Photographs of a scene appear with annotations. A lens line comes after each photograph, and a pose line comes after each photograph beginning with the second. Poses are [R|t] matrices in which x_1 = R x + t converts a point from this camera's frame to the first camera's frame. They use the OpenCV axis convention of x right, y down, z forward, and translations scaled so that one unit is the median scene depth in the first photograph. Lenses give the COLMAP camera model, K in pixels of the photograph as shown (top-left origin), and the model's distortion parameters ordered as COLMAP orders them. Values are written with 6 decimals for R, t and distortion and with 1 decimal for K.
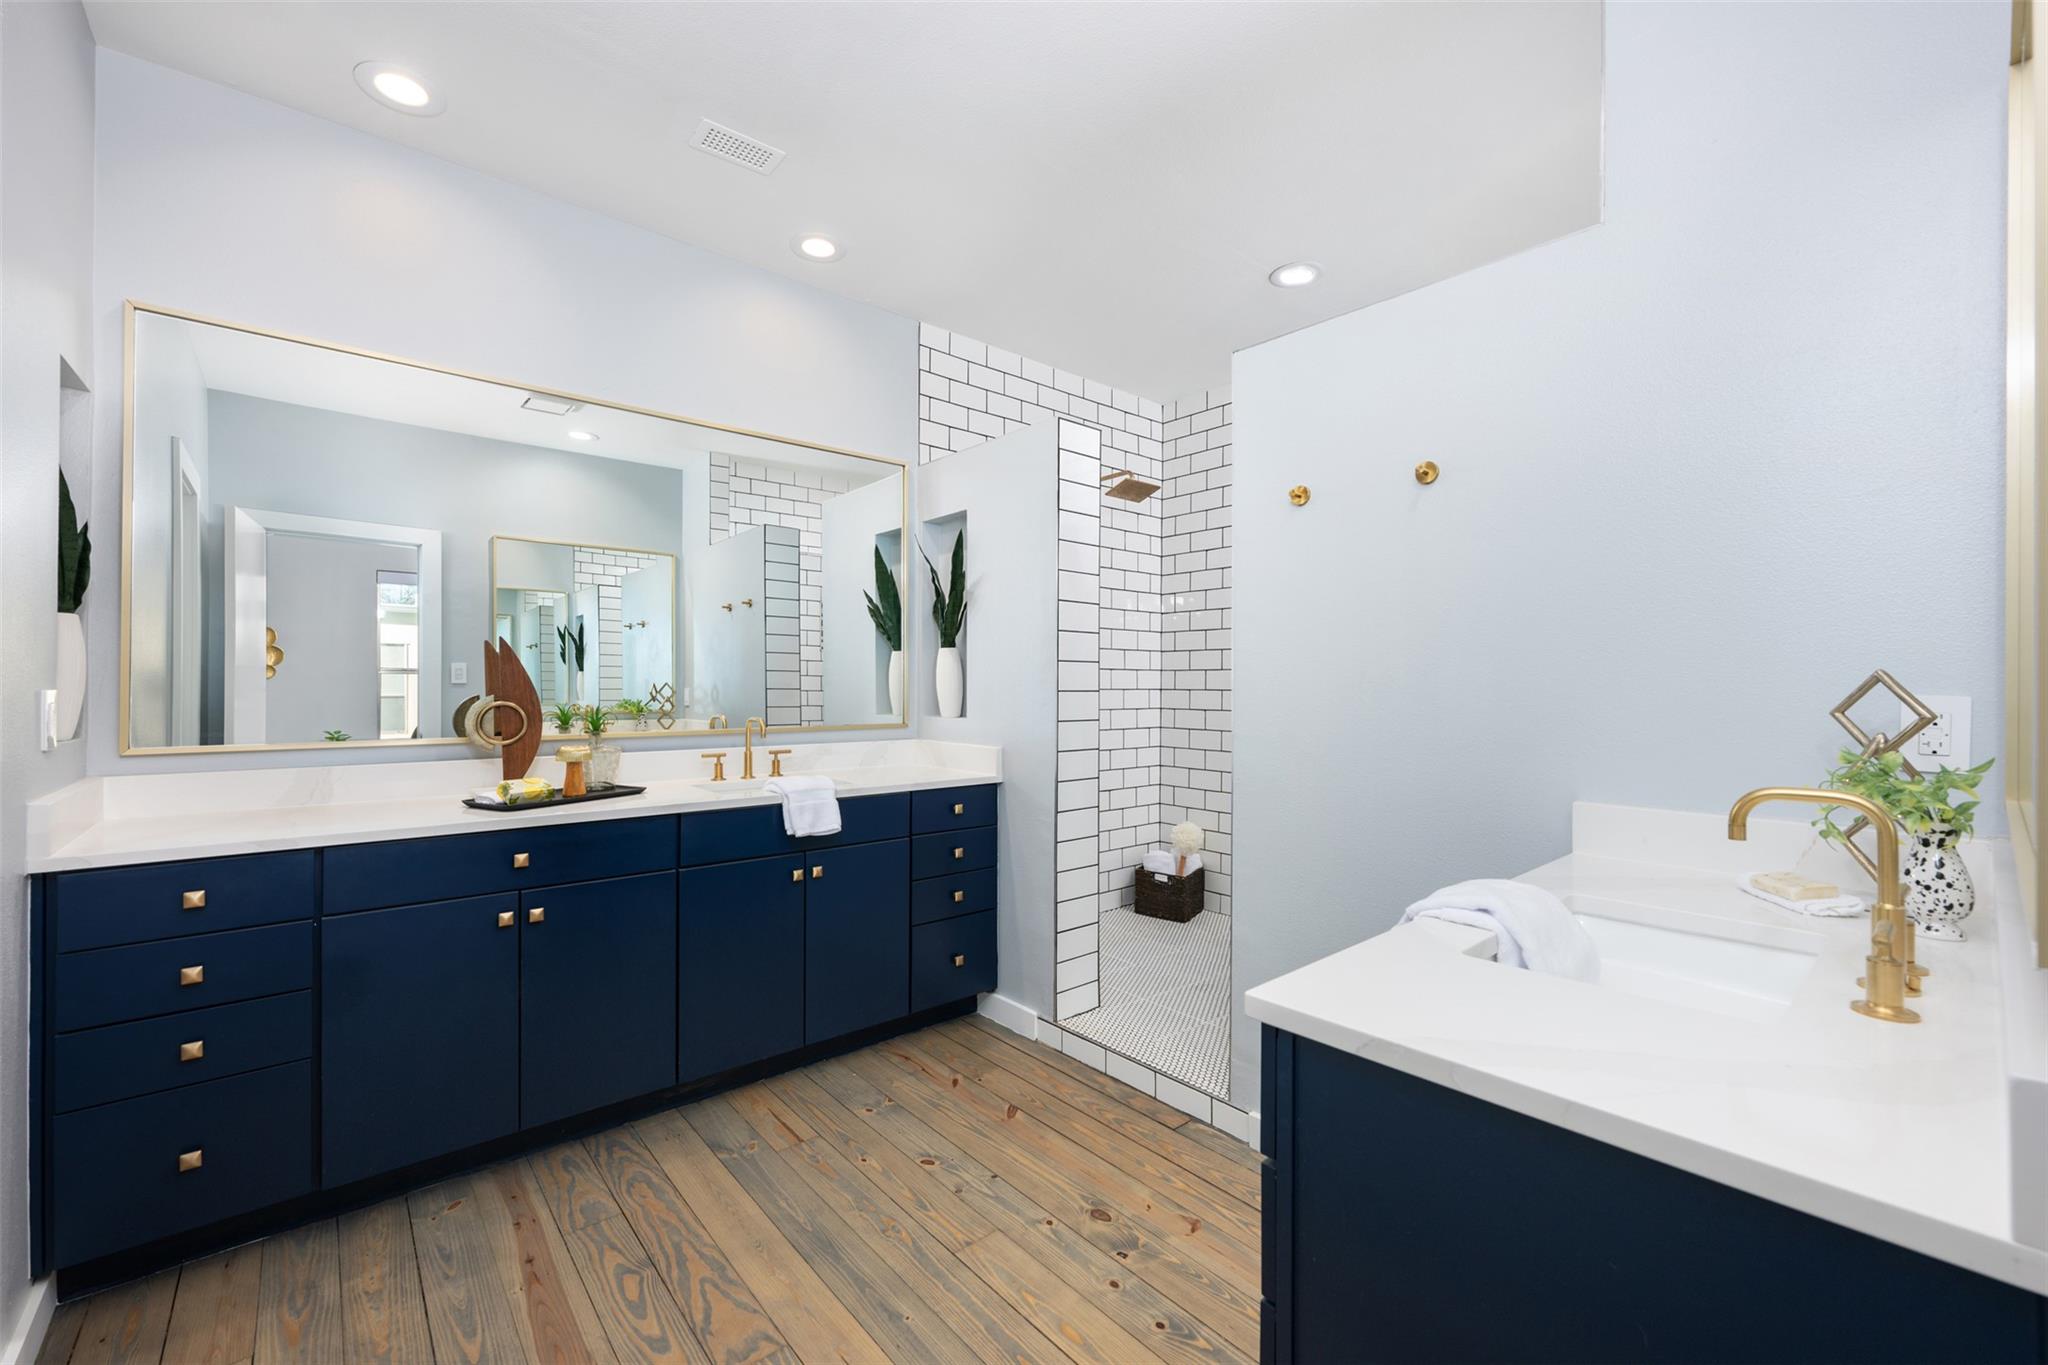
lens RADIAL K [[823.7, 0, 1026.3], [0, 823.7, 688.0], [0, 0, 1]] dist [-0.001728, 0.000021]
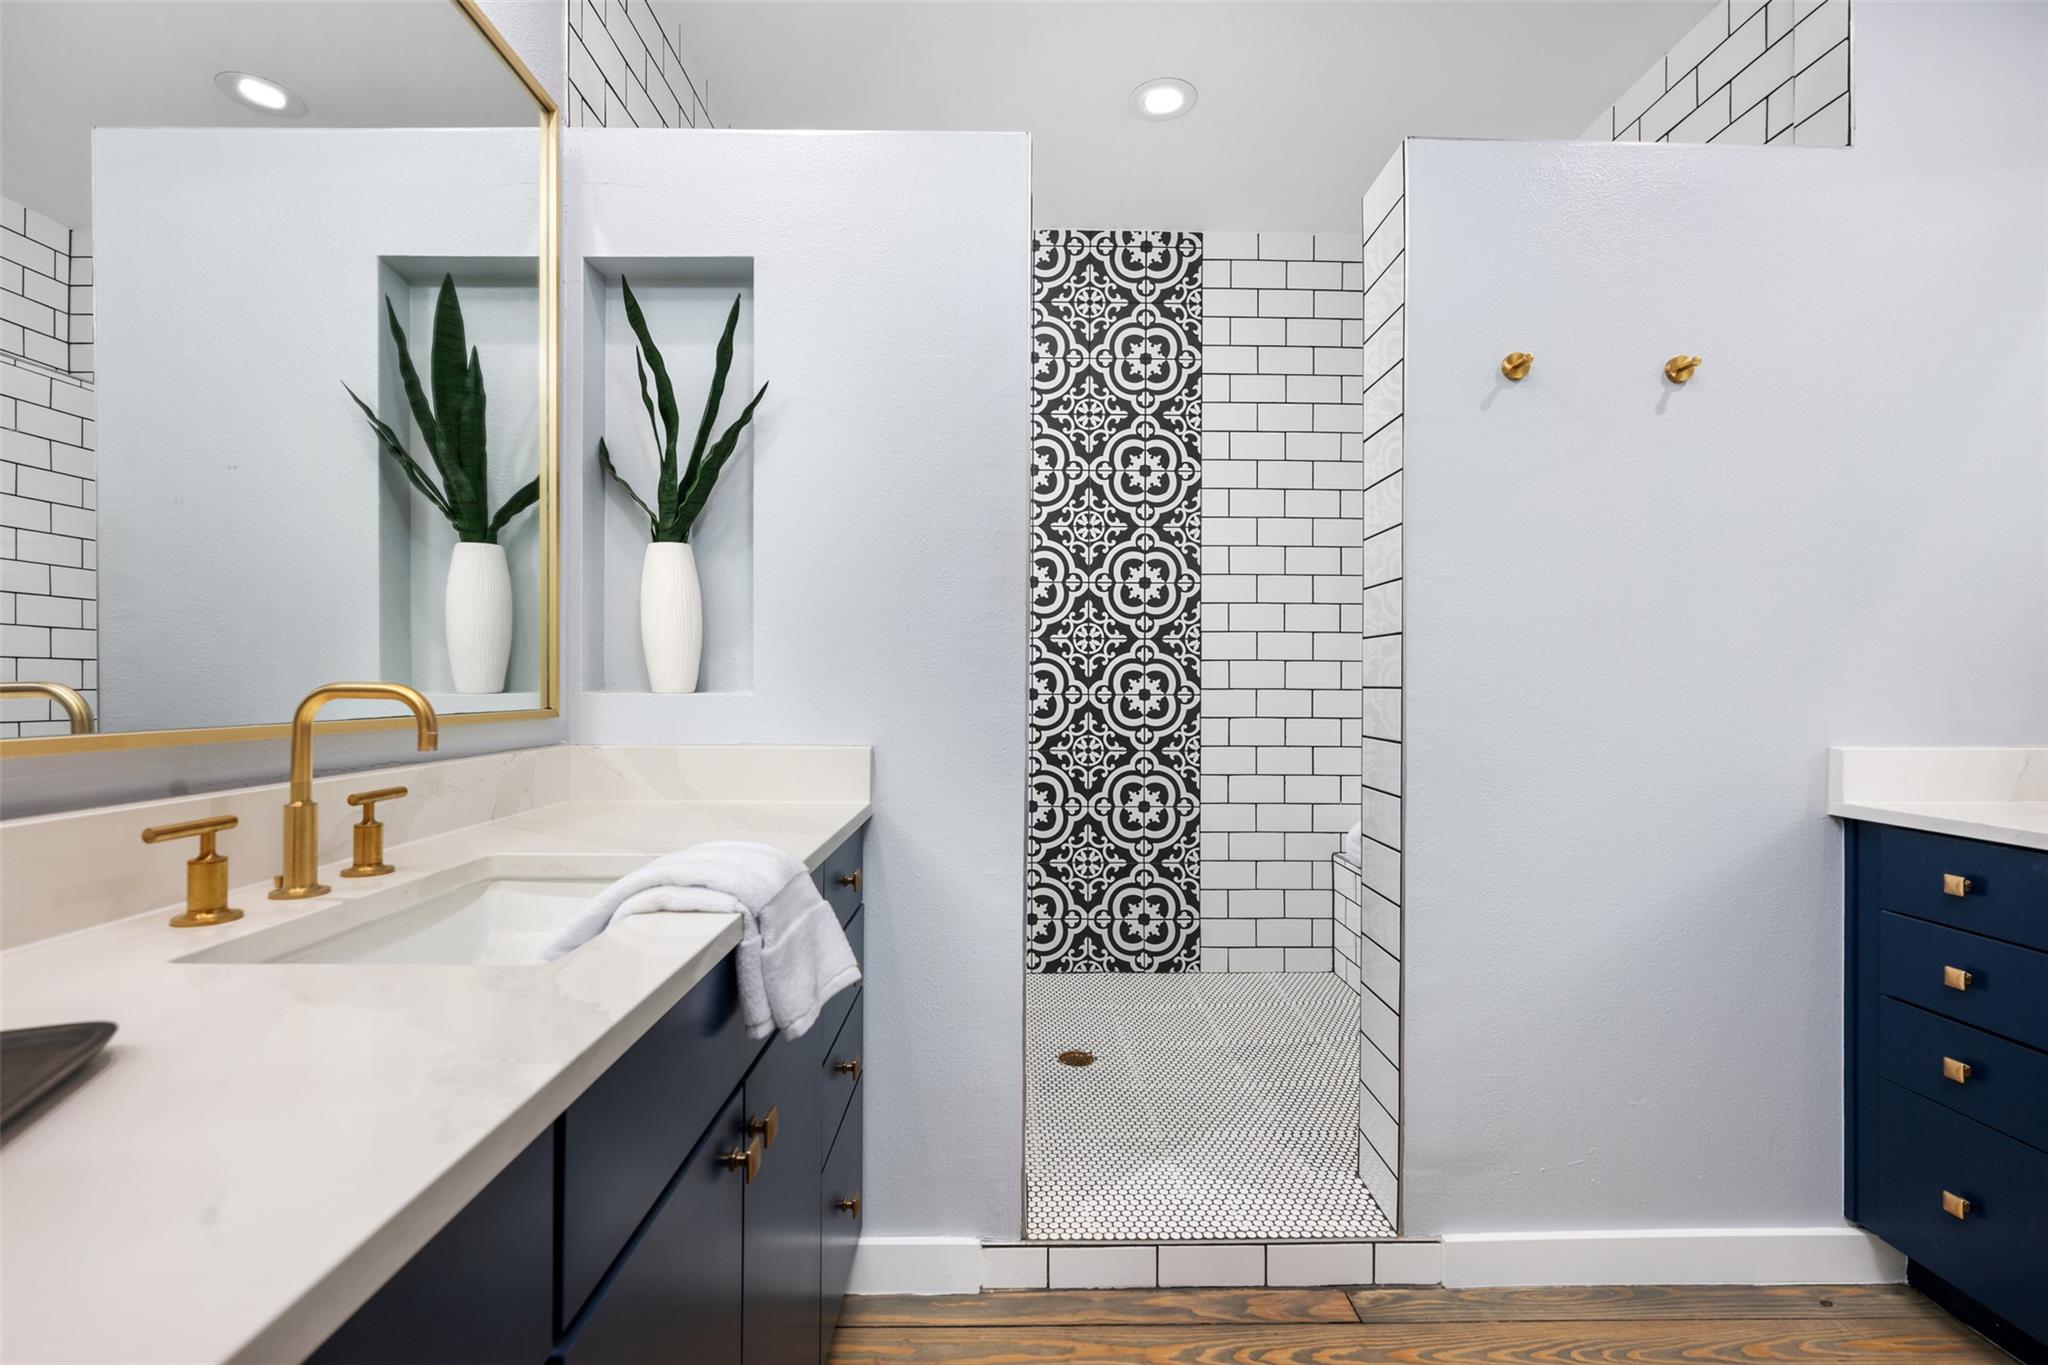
lens RADIAL K [[911.4, 0, 1021.7], [0, 911.4, 679.0], [0, 0, 1]] dist [0.005149, 0.000002]
pose [[0.641233, 0.002590, 0.767342, -0.433843], [0.000820, 0.999991, -0.004060, 0.036033], [-0.767346, 0.003233, 0.641225, 0.612497]]
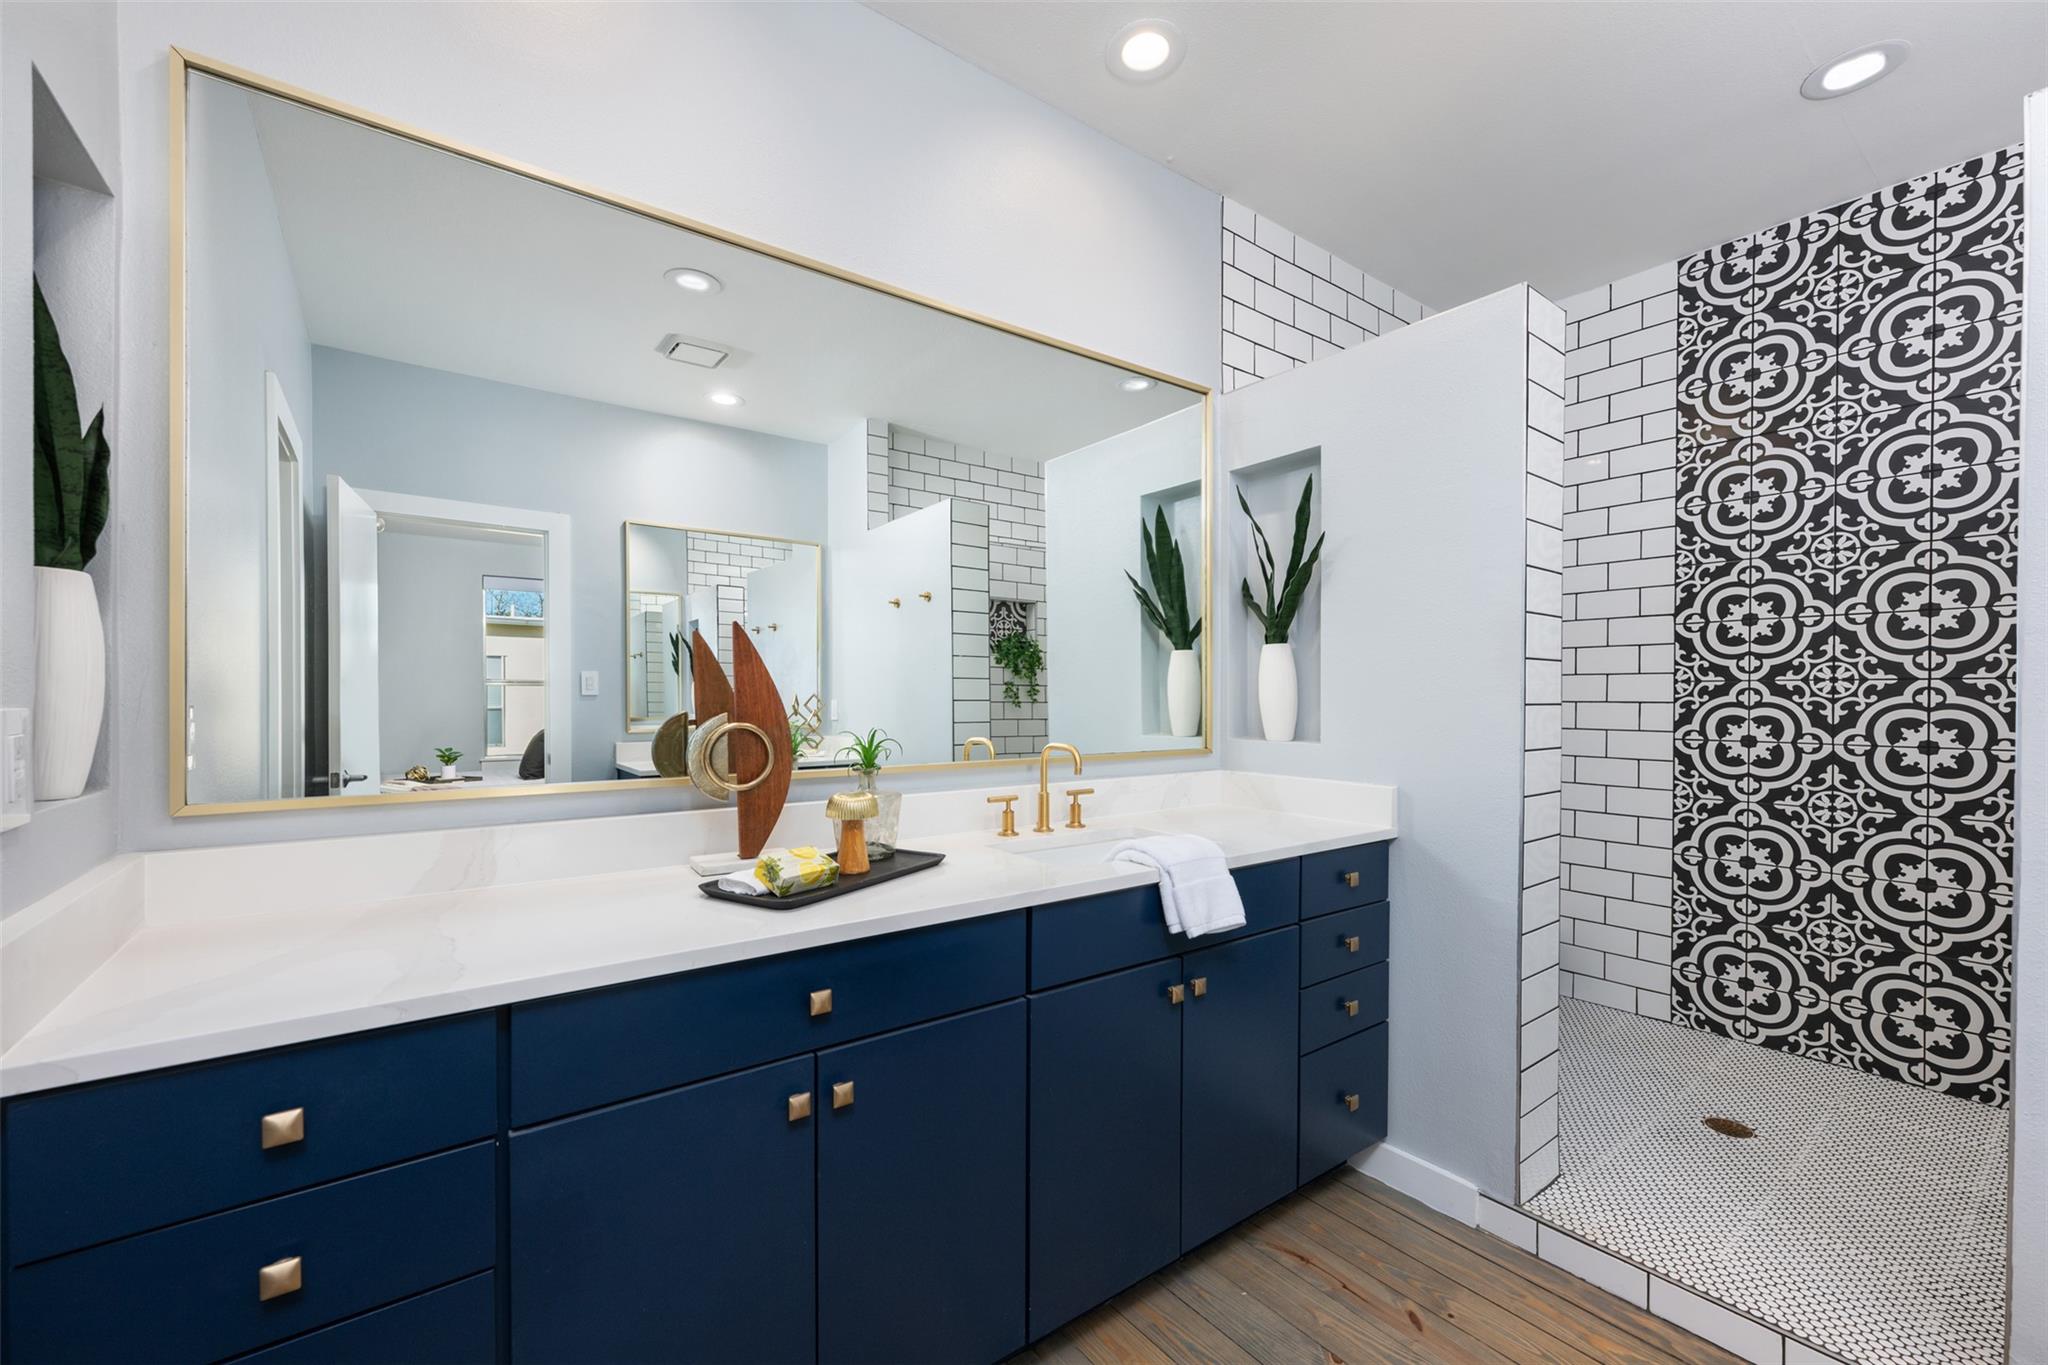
lens RADIAL K [[823.7, 0, 1023.5], [0, 823.7, 706.6], [0, 0, 1]] dist [-0.001728, 0.000021]
pose [[0.997303, -0.001141, -0.073385, -0.312011], [0.001873, 0.999949, 0.009904, -0.001753], [0.073370, -0.010015, 0.997255, 0.318704]]
